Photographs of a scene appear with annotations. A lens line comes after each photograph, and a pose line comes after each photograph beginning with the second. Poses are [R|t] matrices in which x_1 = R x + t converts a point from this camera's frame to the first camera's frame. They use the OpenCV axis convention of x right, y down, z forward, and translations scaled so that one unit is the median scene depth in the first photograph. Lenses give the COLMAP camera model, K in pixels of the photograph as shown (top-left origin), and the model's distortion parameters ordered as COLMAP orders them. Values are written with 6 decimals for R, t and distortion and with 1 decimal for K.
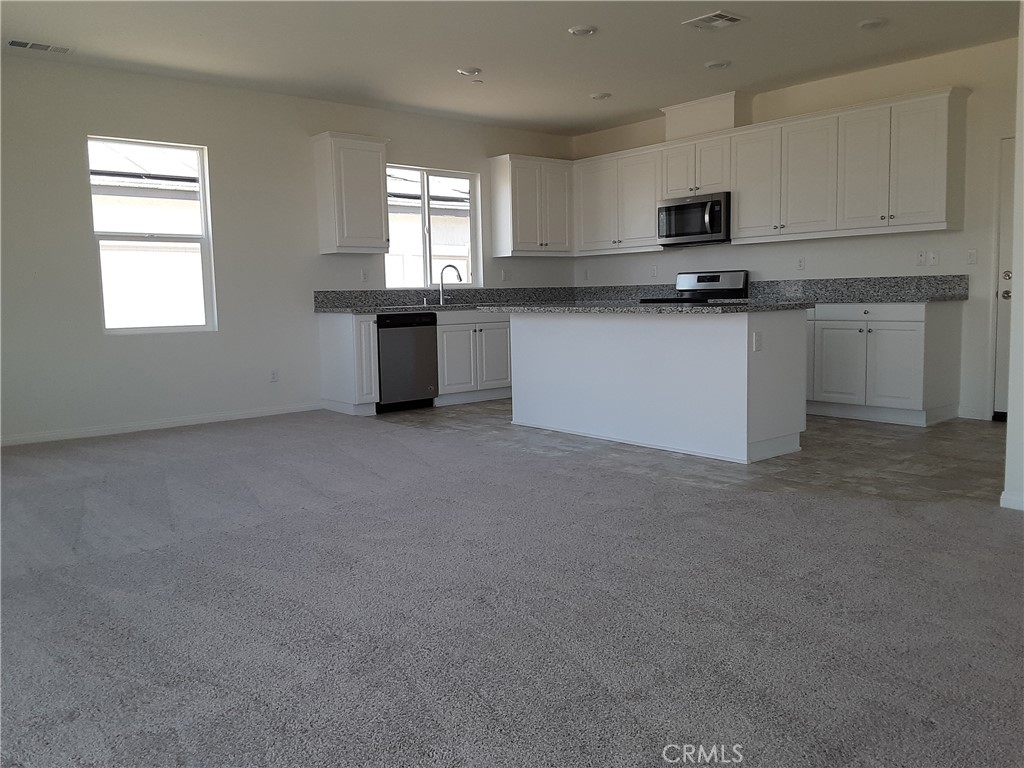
lens RADIAL K [[826.8, 0, 493.7], [0, 826.8, 374.4], [0, 0, 1]] dist [0.130813, -0.198891]
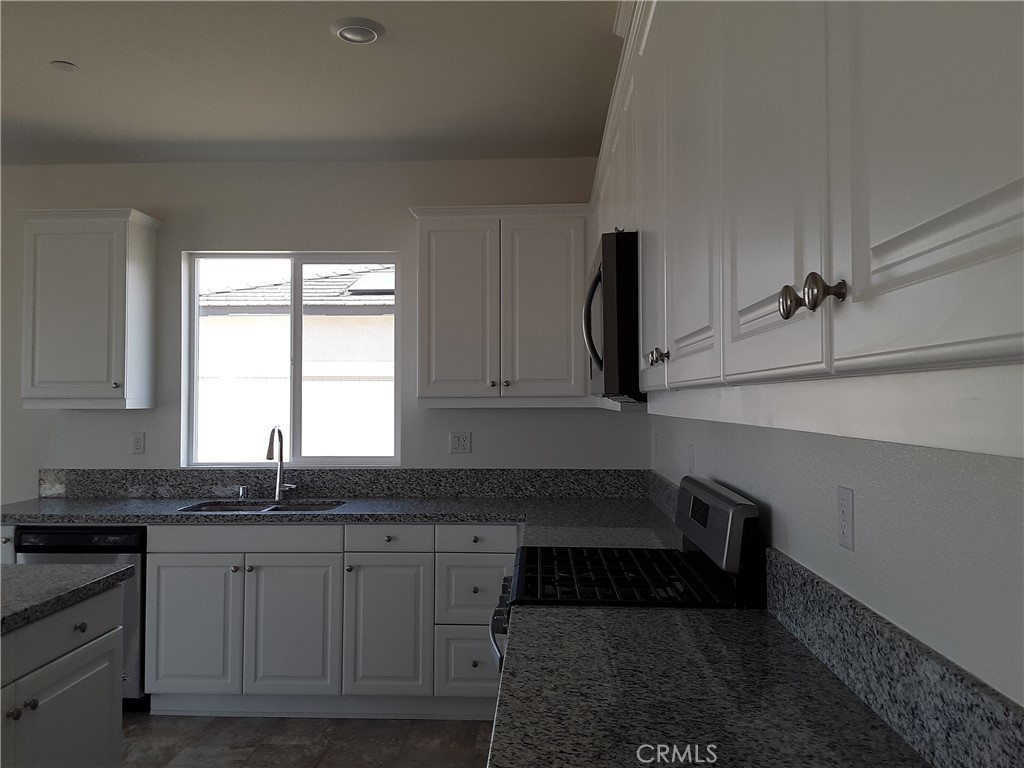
lens RADIAL K [[826.8, 0, 493.7], [0, 826.8, 374.4], [0, 0, 1]] dist [0.130813, -0.198891]
pose [[0.733411, -0.001155, -0.679785, 0.424859], [-0.080771, 0.992766, -0.088830, -0.135174], [0.674970, 0.120056, 0.728013, 0.738484]]
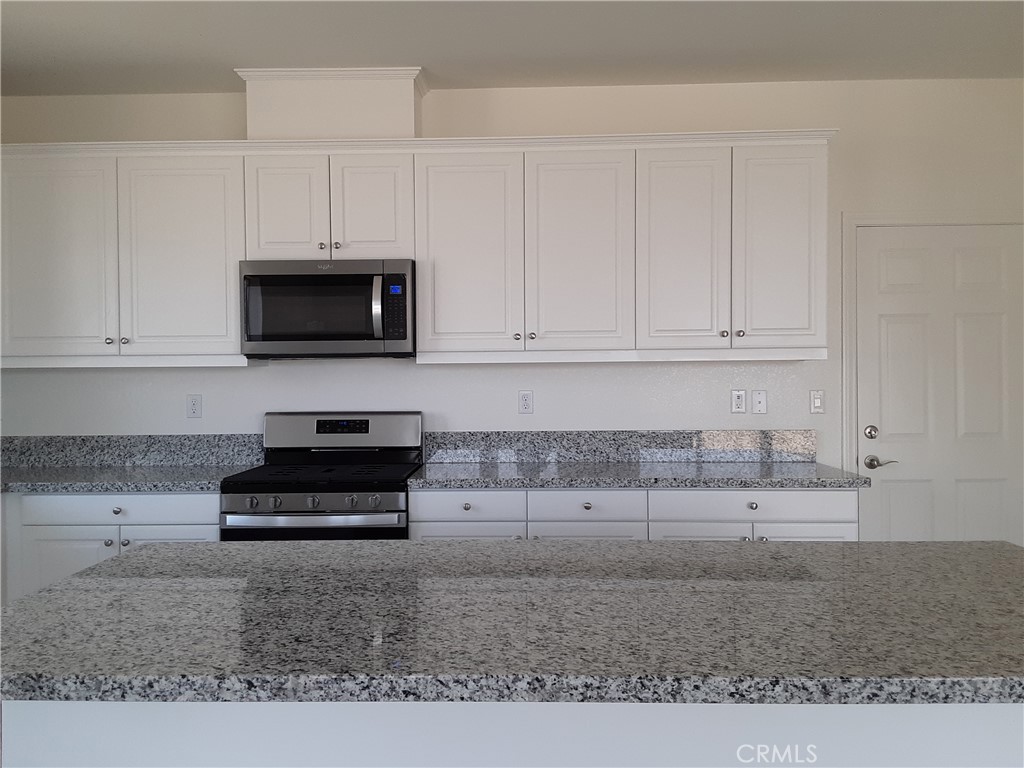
lens RADIAL K [[826.8, 0, 493.7], [0, 826.8, 374.4], [0, 0, 1]] dist [0.130813, -0.198891]
pose [[0.661256, 0.017224, 0.749962, -0.058542], [0.068892, 0.994117, -0.083575, -0.100845], [-0.746990, 0.106931, 0.656180, 0.620460]]
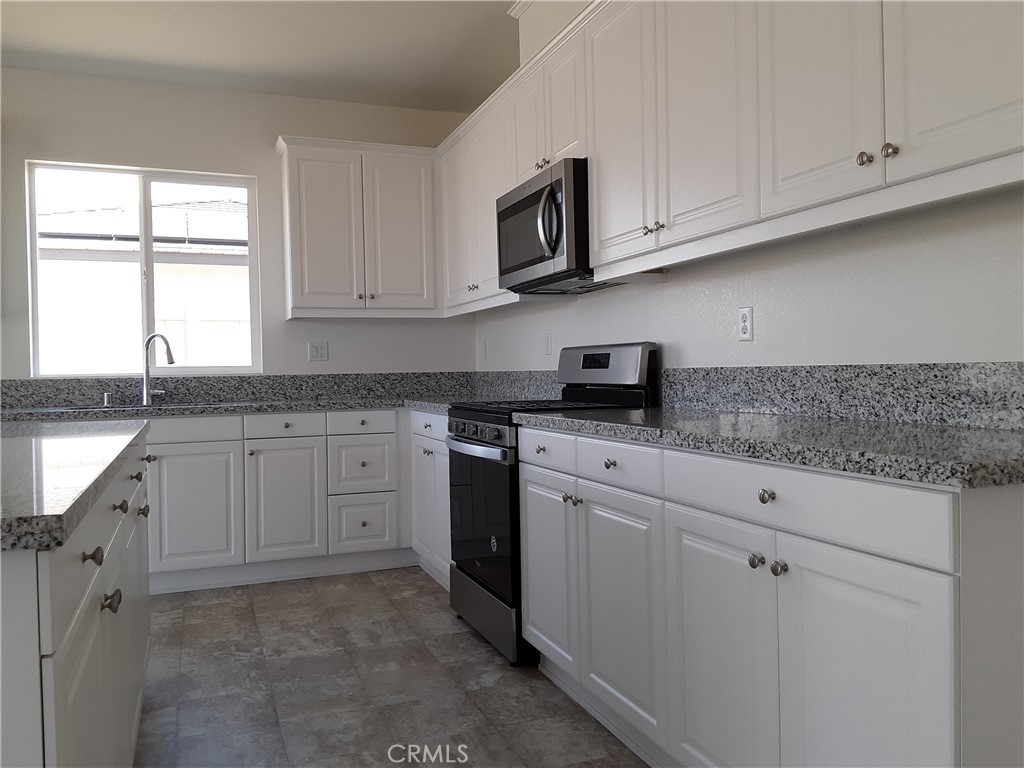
lens RADIAL K [[826.8, 0, 493.7], [0, 826.8, 374.4], [0, 0, 1]] dist [0.130813, -0.198891]
pose [[0.943461, 0.006750, -0.331416, 0.364591], [-0.035794, 0.996021, -0.081613, -0.071156], [0.329546, 0.088861, 0.939948, 0.579471]]
